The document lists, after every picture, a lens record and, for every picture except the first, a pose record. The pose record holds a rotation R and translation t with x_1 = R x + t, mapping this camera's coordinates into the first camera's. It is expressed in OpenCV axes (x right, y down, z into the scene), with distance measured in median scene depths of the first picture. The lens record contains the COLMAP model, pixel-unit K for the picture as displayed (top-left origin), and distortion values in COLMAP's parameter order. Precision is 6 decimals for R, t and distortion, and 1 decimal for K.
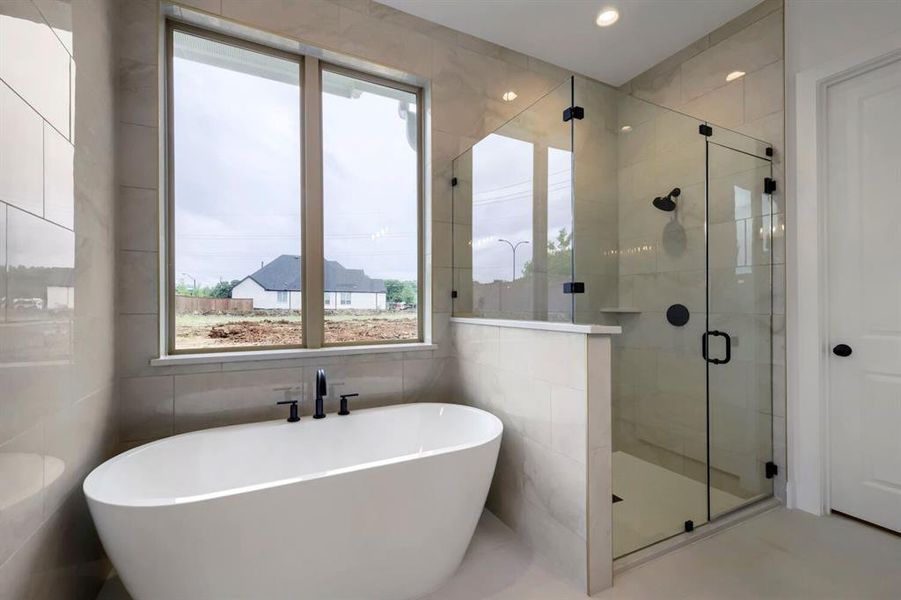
lens RADIAL K [[390.5, 0, 449.9], [0, 390.5, 303.4], [0, 0, 1]] dist [0.001612, 0.000165]
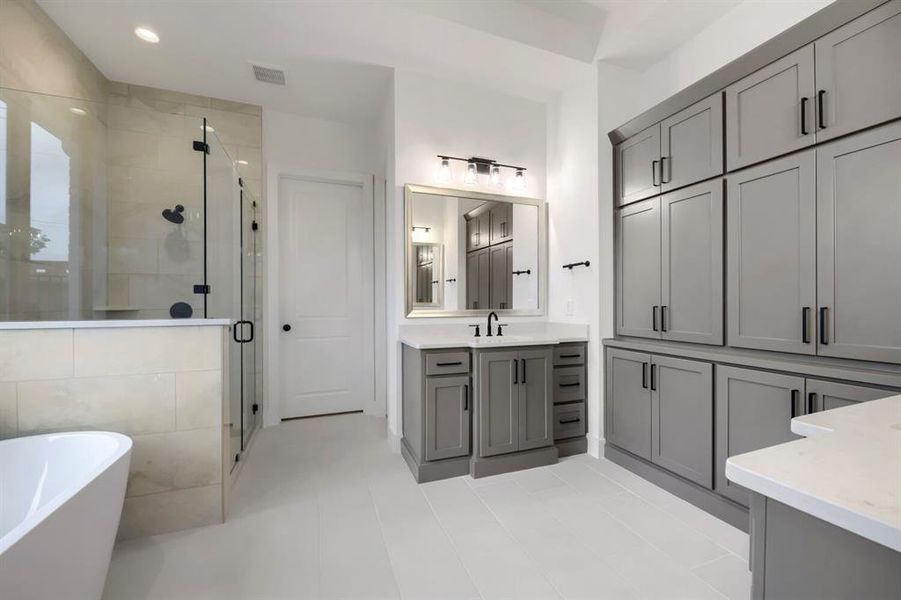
lens RADIAL K [[366.8, 0, 450.5], [0, 366.8, 300.0], [0, 0, 1]] dist [0.001414, 0.000082]
pose [[0.097332, 0.005171, 0.995239, -0.567572], [-0.002458, 0.999985, -0.004955, -0.001536], [-0.995249, -0.001964, 0.097343, 0.082341]]
